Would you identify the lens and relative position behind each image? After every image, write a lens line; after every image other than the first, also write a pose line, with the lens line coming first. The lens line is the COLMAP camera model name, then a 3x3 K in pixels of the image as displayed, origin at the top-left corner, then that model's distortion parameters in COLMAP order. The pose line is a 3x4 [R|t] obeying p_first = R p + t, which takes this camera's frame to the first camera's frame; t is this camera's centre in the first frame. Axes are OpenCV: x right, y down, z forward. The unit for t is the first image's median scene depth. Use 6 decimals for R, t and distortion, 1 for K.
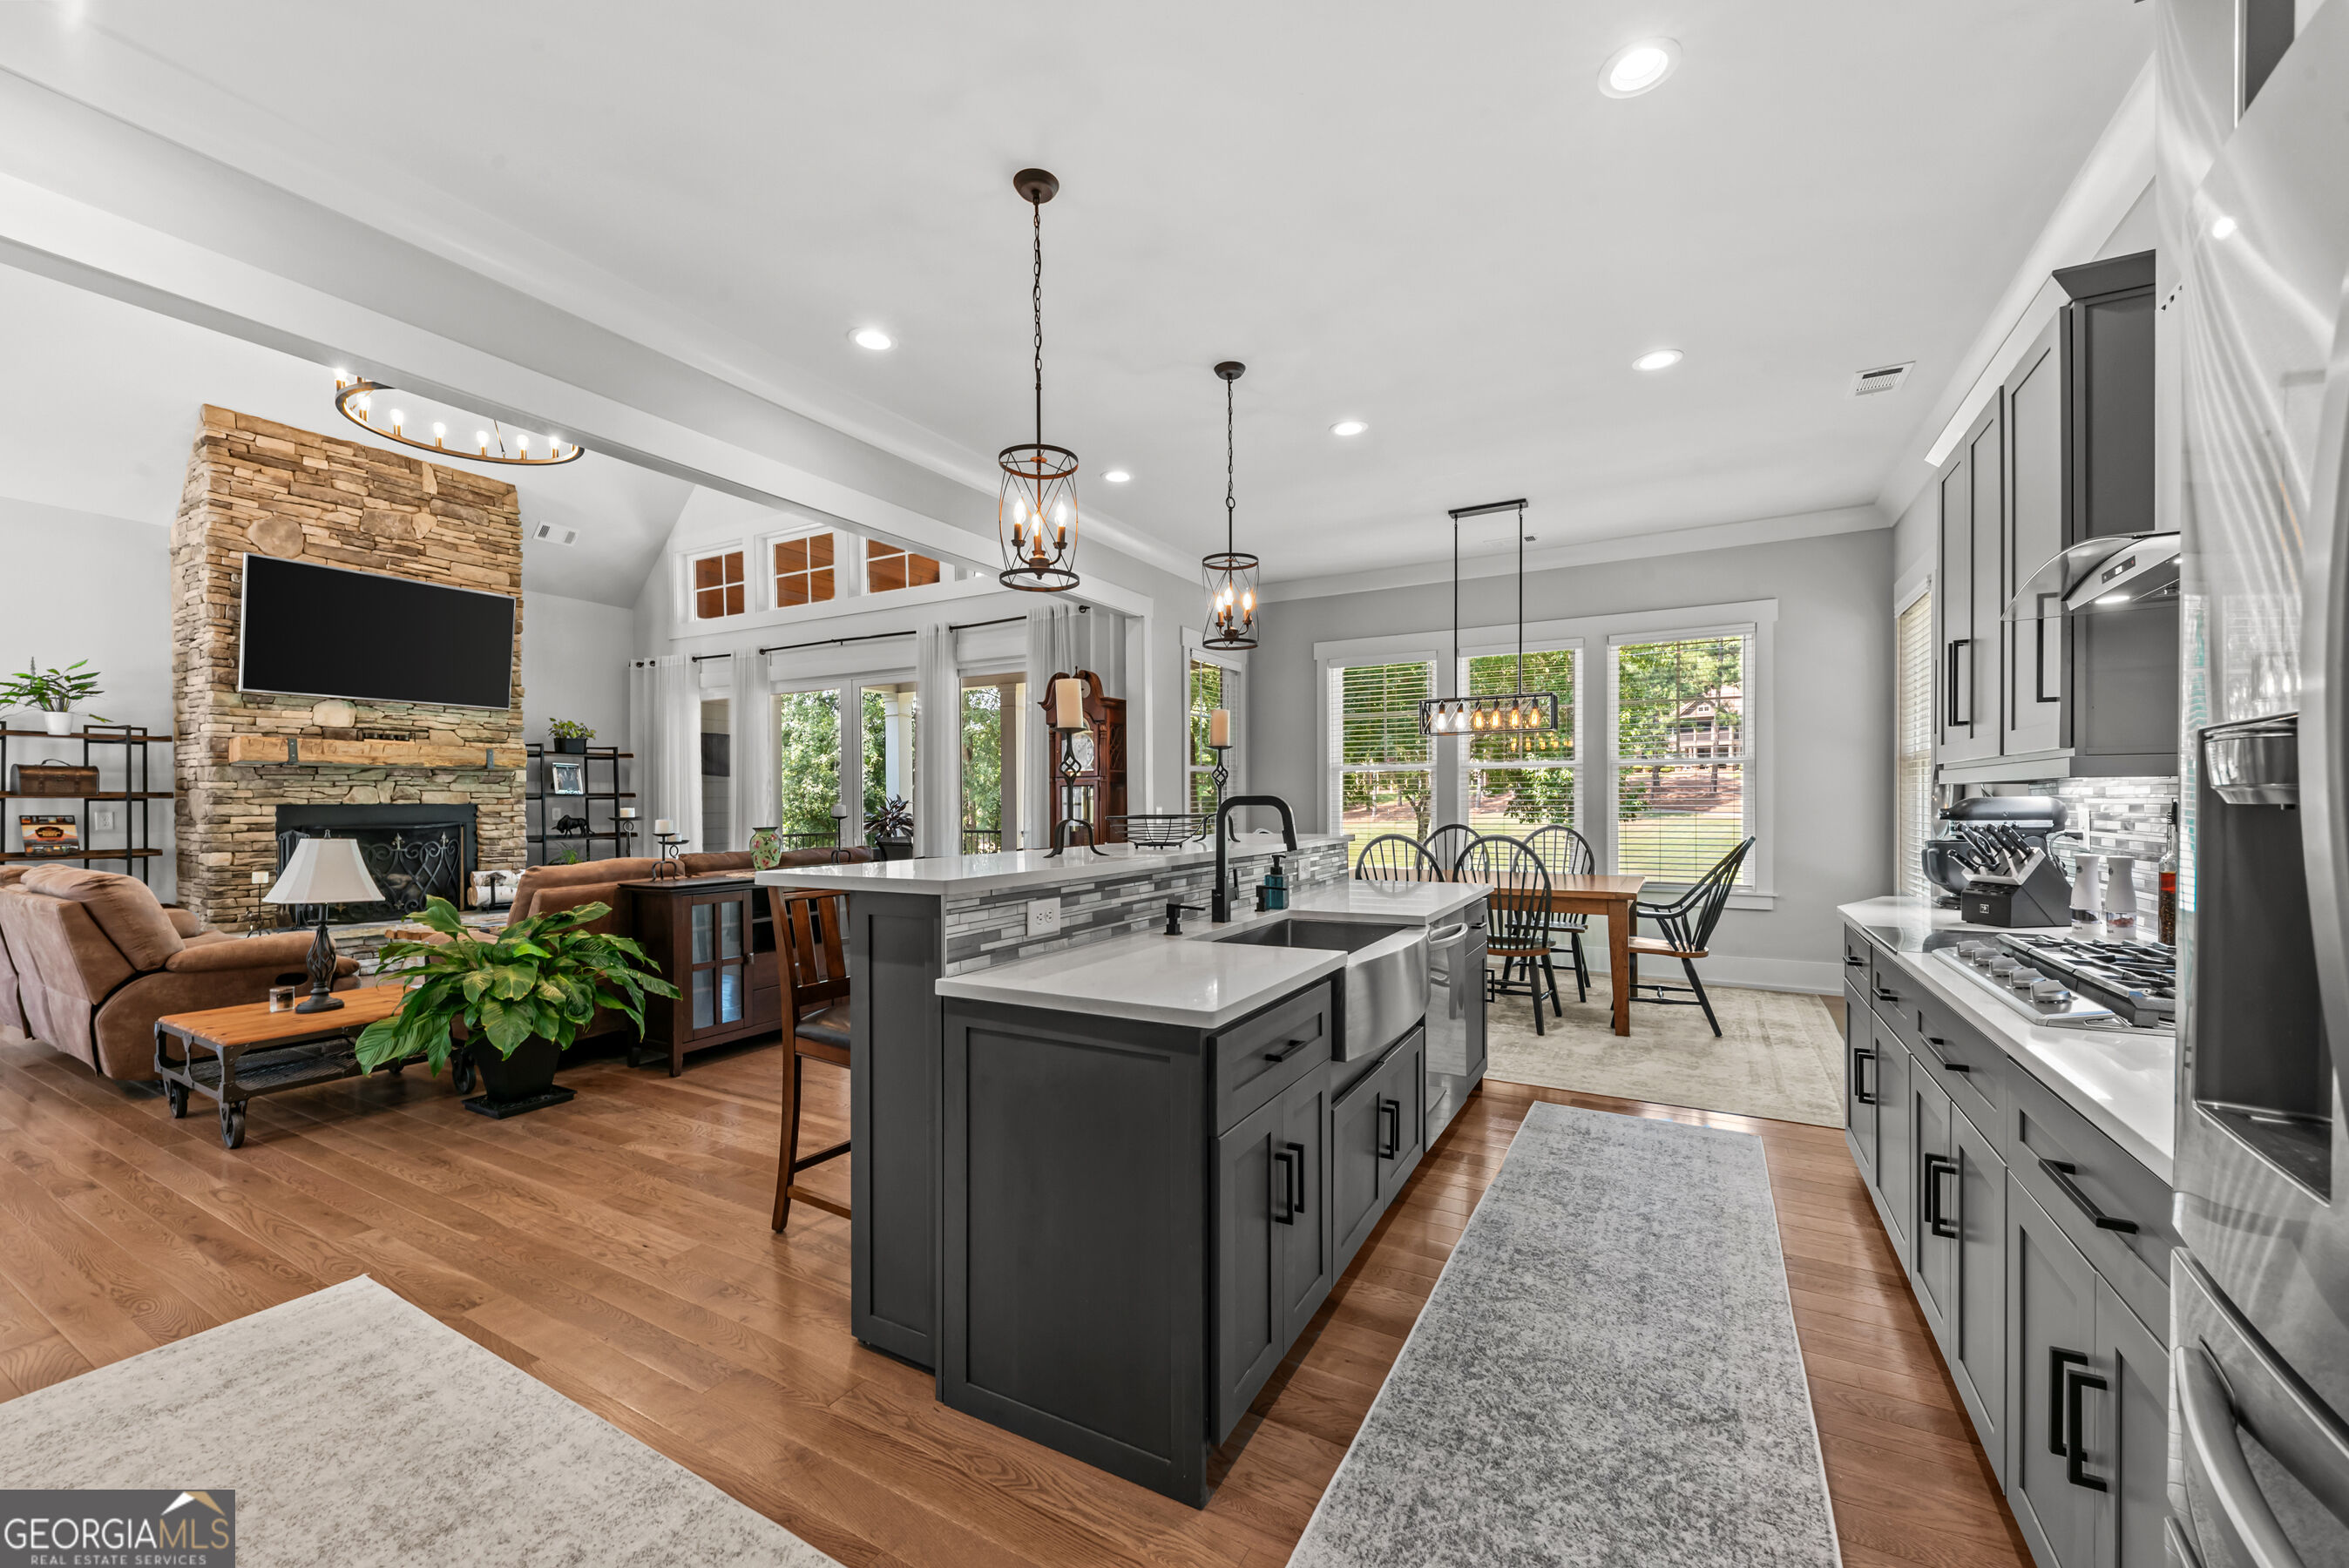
lens RADIAL K [[905.8, 0, 1174.2], [0, 905.8, 811.6], [0, 0, 1]] dist [0.010722, -0.005502]
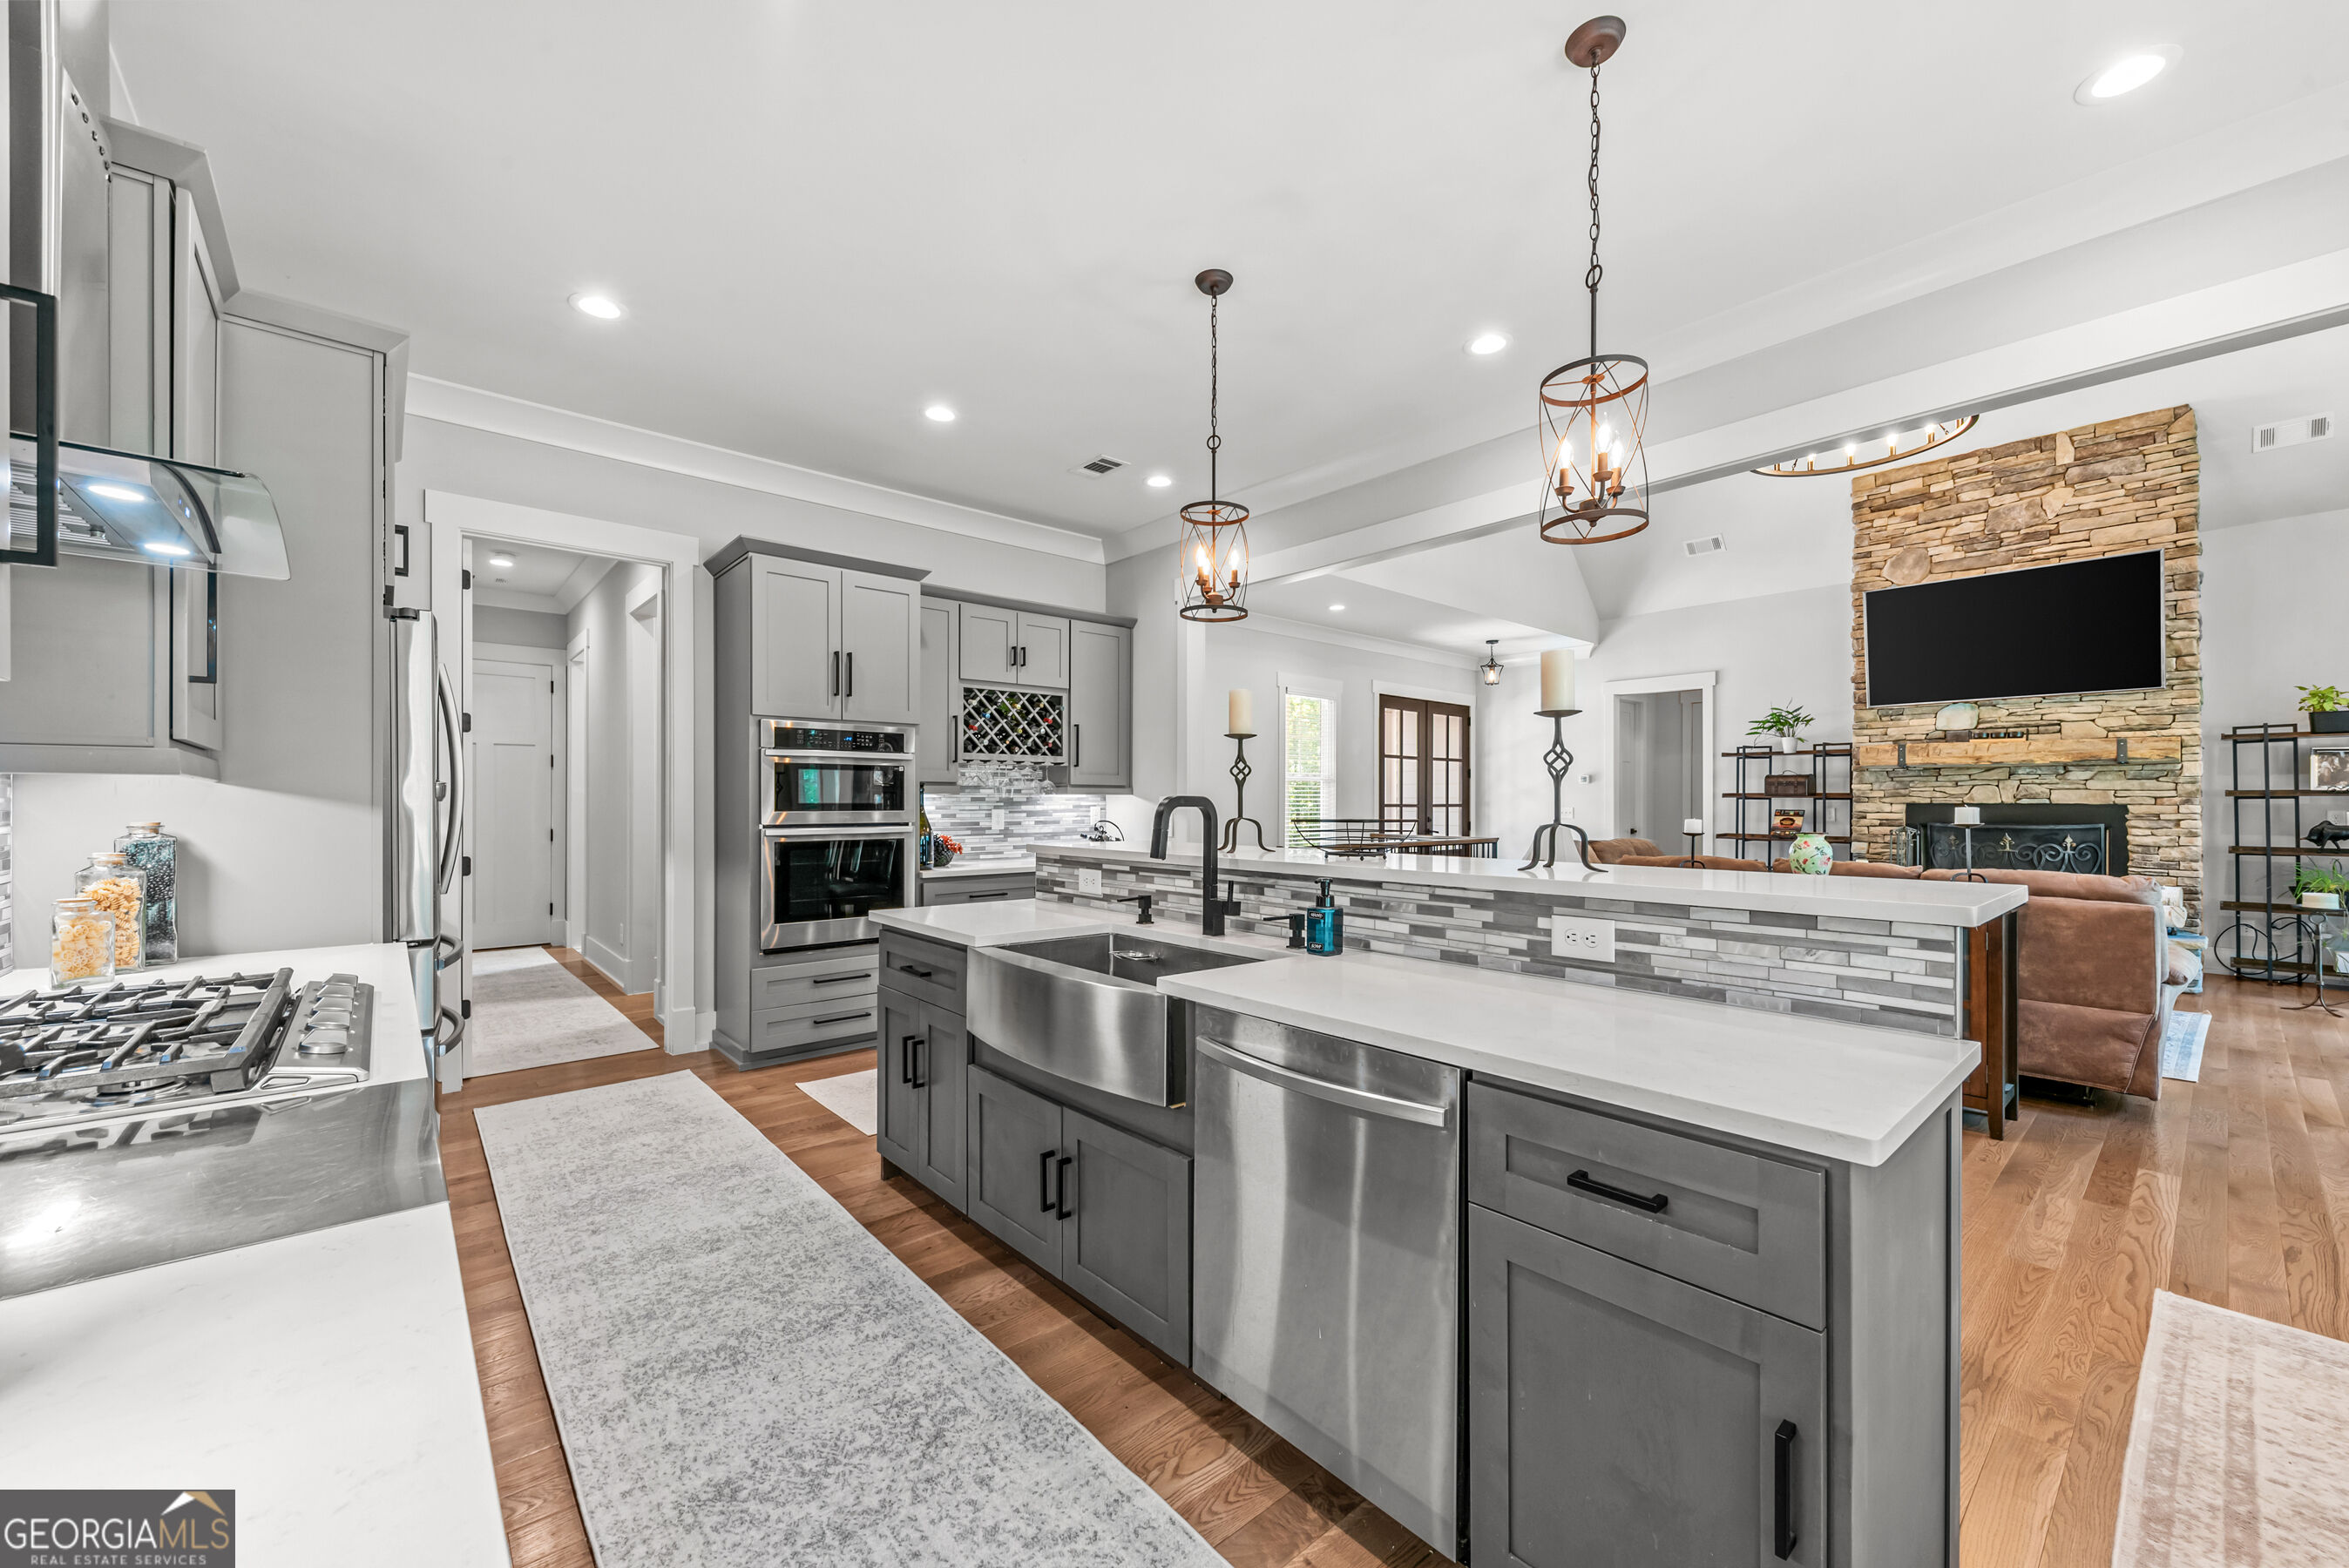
lens RADIAL K [[905.8, 0, 1173.5], [0, 905.8, 798.6], [0, 0, 1]] dist [0.010722, -0.005502]
pose [[-0.337219, -0.000298, -0.941426, 0.833530], [-0.012176, 0.999918, 0.004045, -0.016688], [0.941348, 0.012827, -0.337195, 1.148470]]
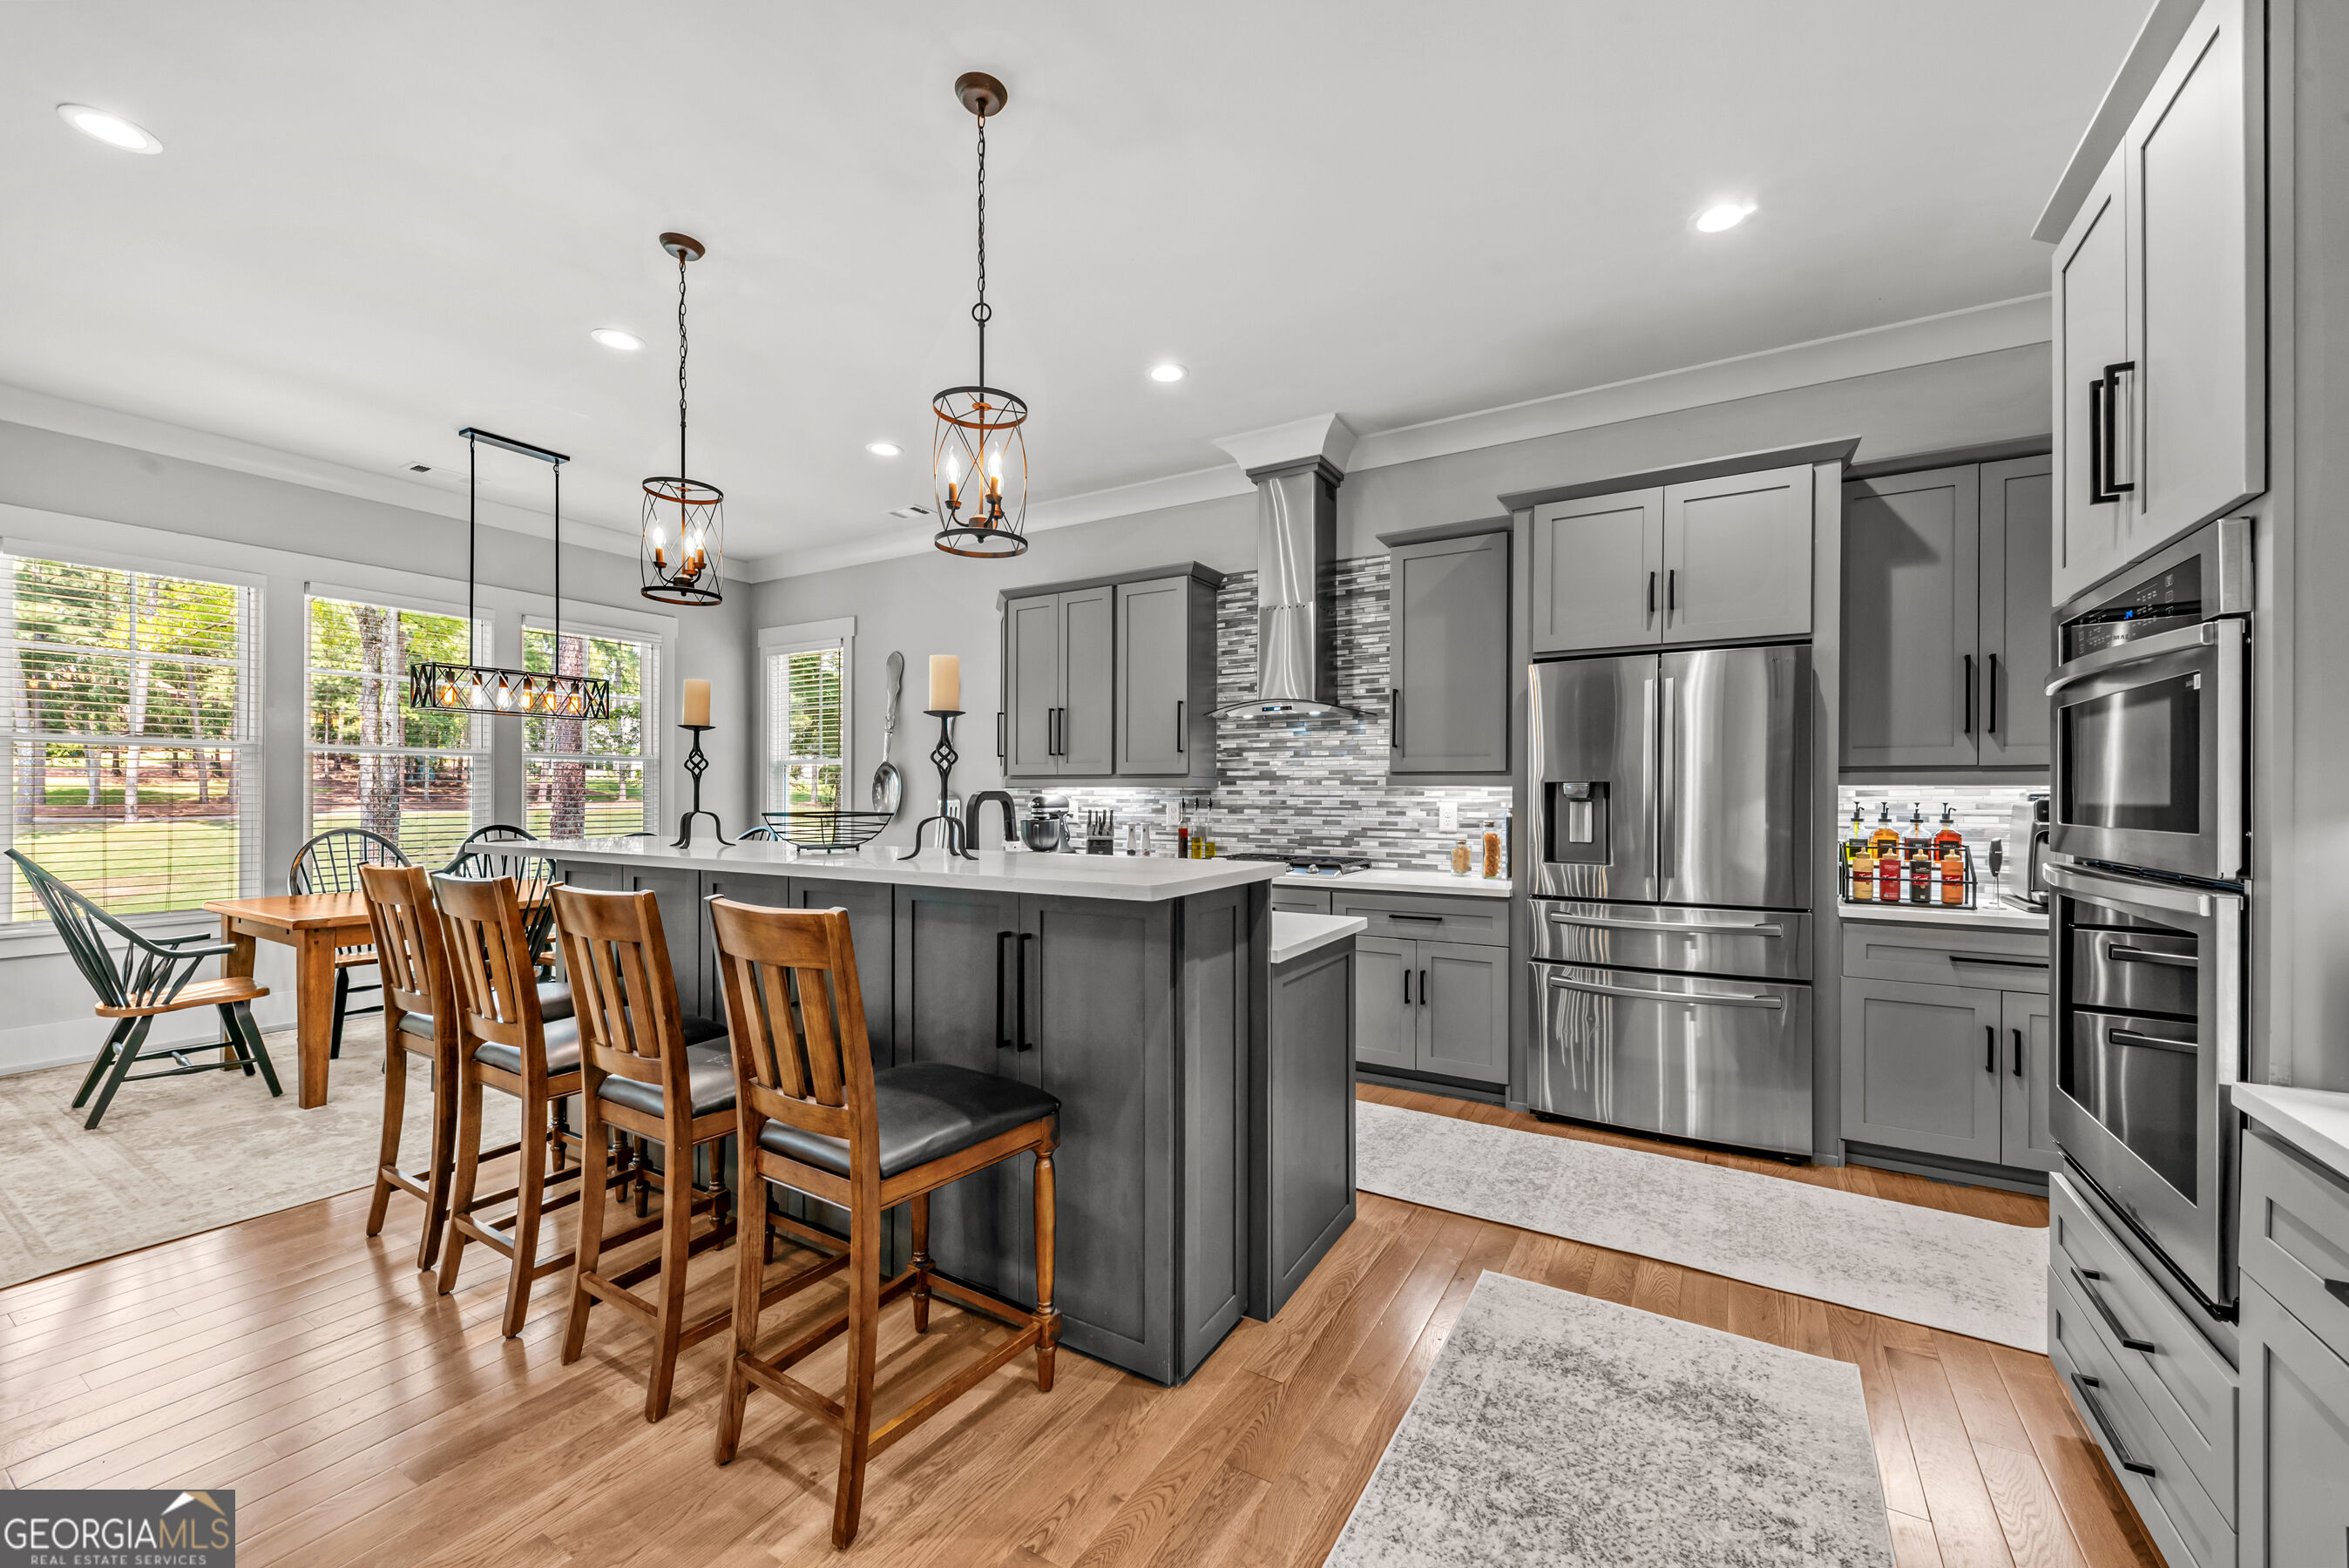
lens RADIAL K [[905.8, 0, 1206.8], [0, 905.8, 791.6], [0, 0, 1]] dist [0.010722, -0.005502]
pose [[-0.002849, 0.003825, 0.999989, -0.866434], [0.012540, 0.999914, -0.003789, -0.012008], [-0.999917, 0.012529, -0.002897, 0.667435]]
